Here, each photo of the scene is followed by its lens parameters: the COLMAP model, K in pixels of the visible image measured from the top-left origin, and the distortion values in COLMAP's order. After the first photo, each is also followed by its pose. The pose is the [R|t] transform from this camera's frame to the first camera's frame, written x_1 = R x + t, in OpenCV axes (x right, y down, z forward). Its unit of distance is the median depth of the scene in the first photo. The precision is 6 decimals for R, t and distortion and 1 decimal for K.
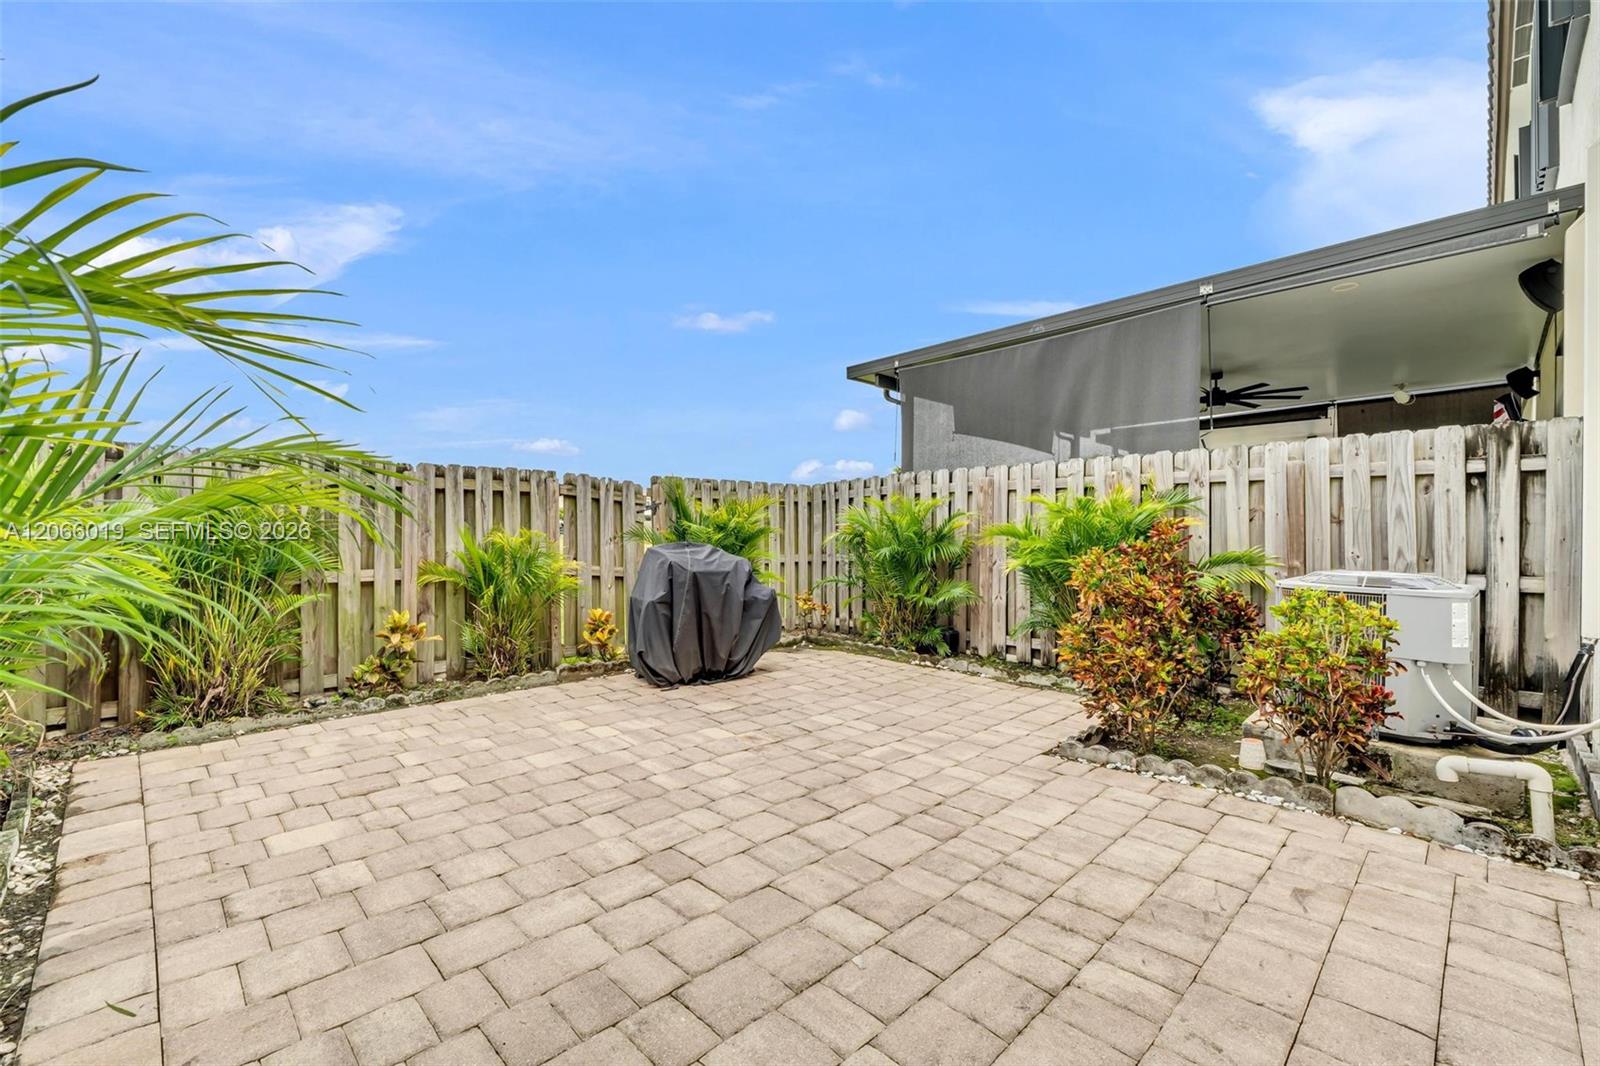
lens RADIAL K [[679.4, 0, 805.1], [0, 679.4, 534.7], [0, 0, 1]] dist [-0.002407, -0.000727]
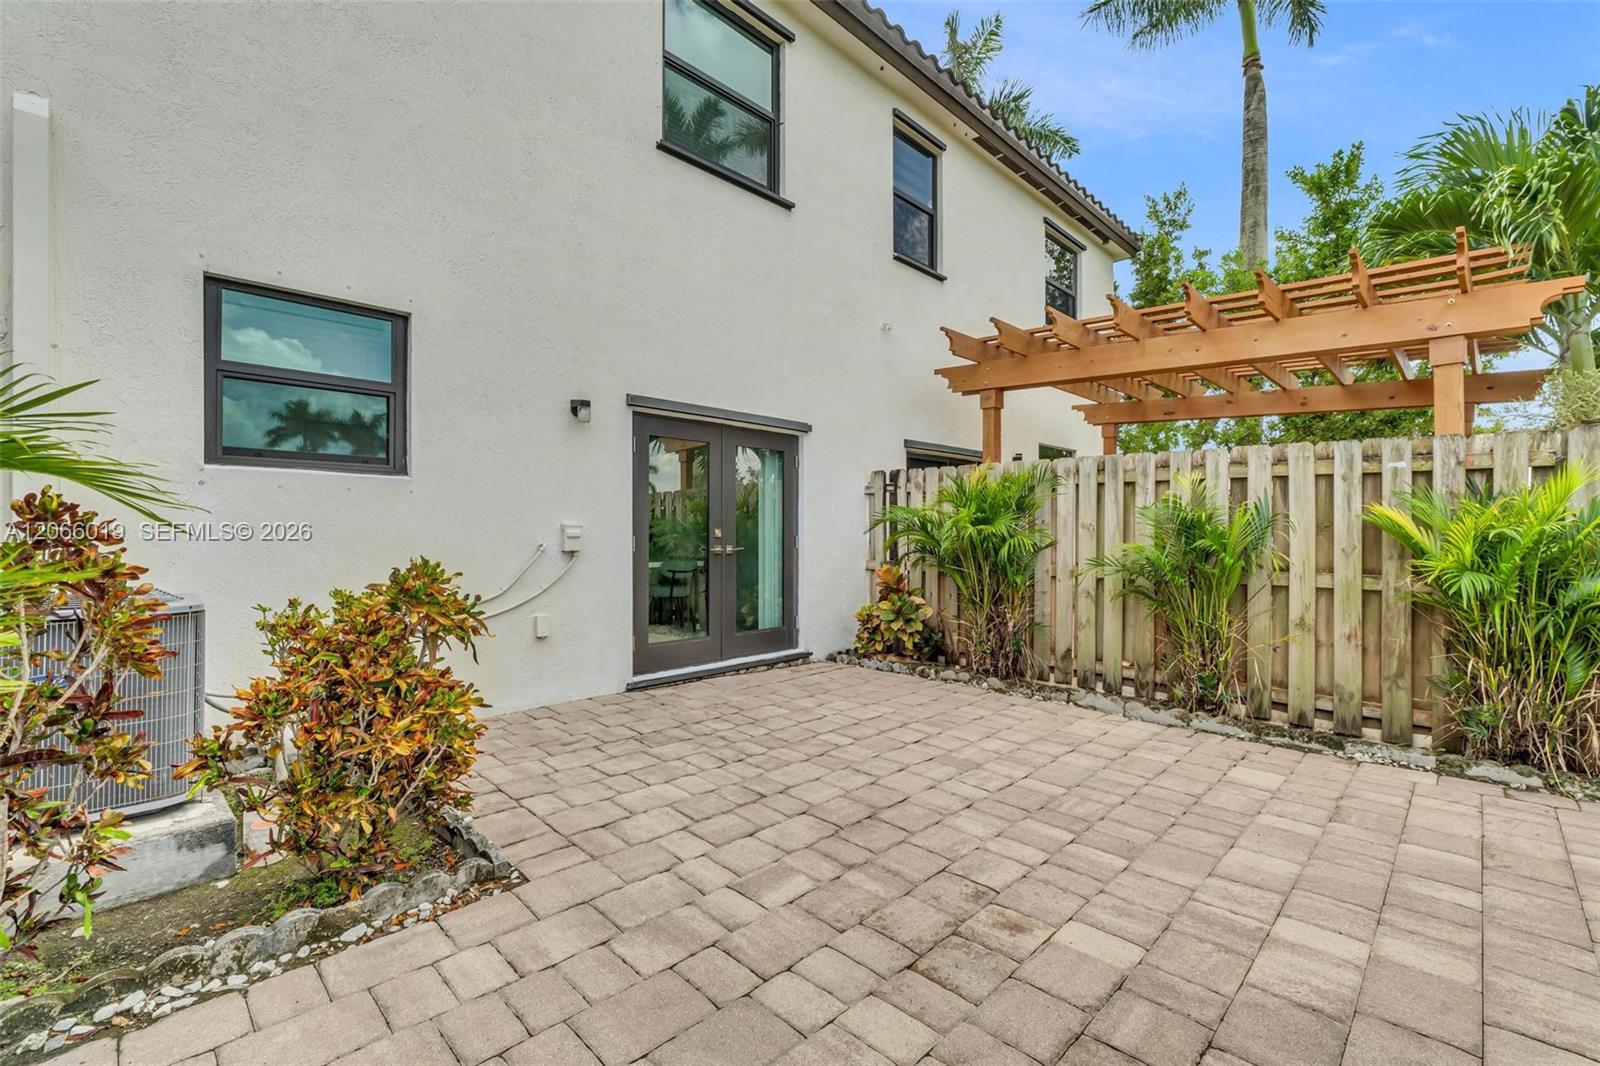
lens RADIAL K [[693.7, 0, 804.3], [0, 693.7, 537.4], [0, 0, 1]] dist [-0.004701, -0.000883]
pose [[-0.999811, -0.009919, -0.016705, 0.109028], [-0.010103, 0.999889, 0.010961, -0.009766], [0.016594, 0.011128, -0.999800, 1.723575]]
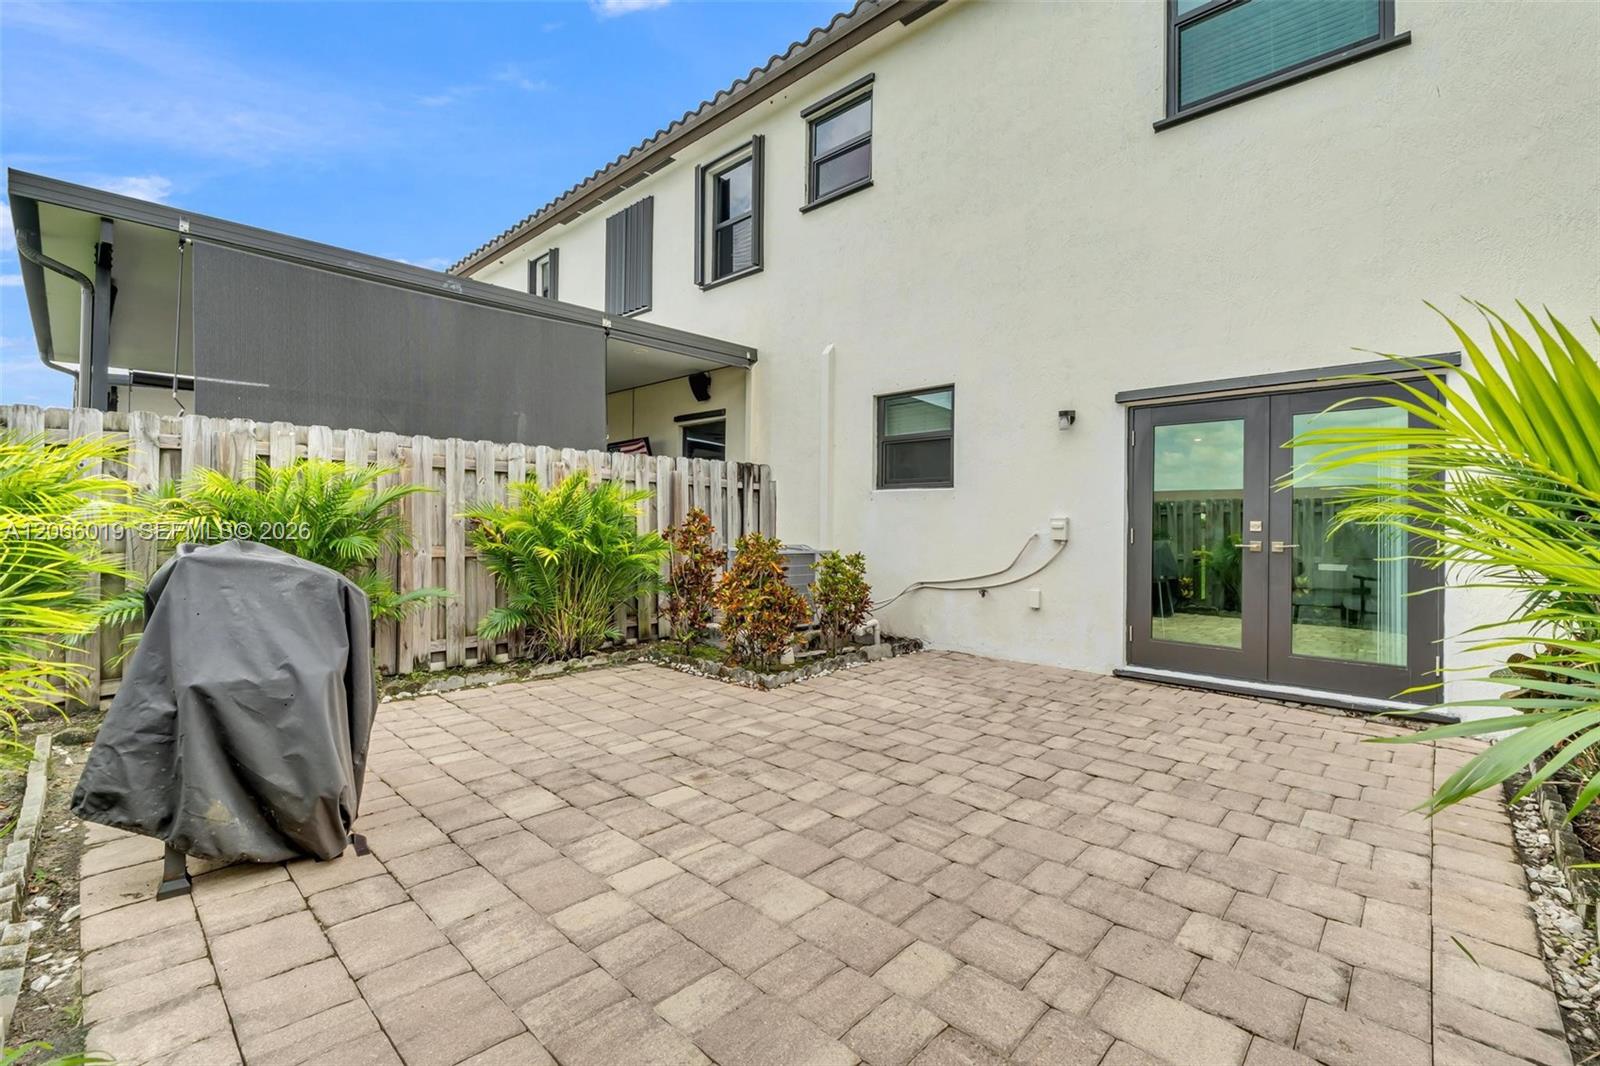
lens RADIAL K [[679.4, 0, 805.1], [0, 679.4, 534.7], [0, 0, 1]] dist [-0.002407, -0.000727]
pose [[-0.044503, -0.021401, 0.998780, -0.989581], [-0.006247, 0.999757, 0.021144, -0.006046], [-0.998990, -0.005299, -0.044626, 1.026589]]
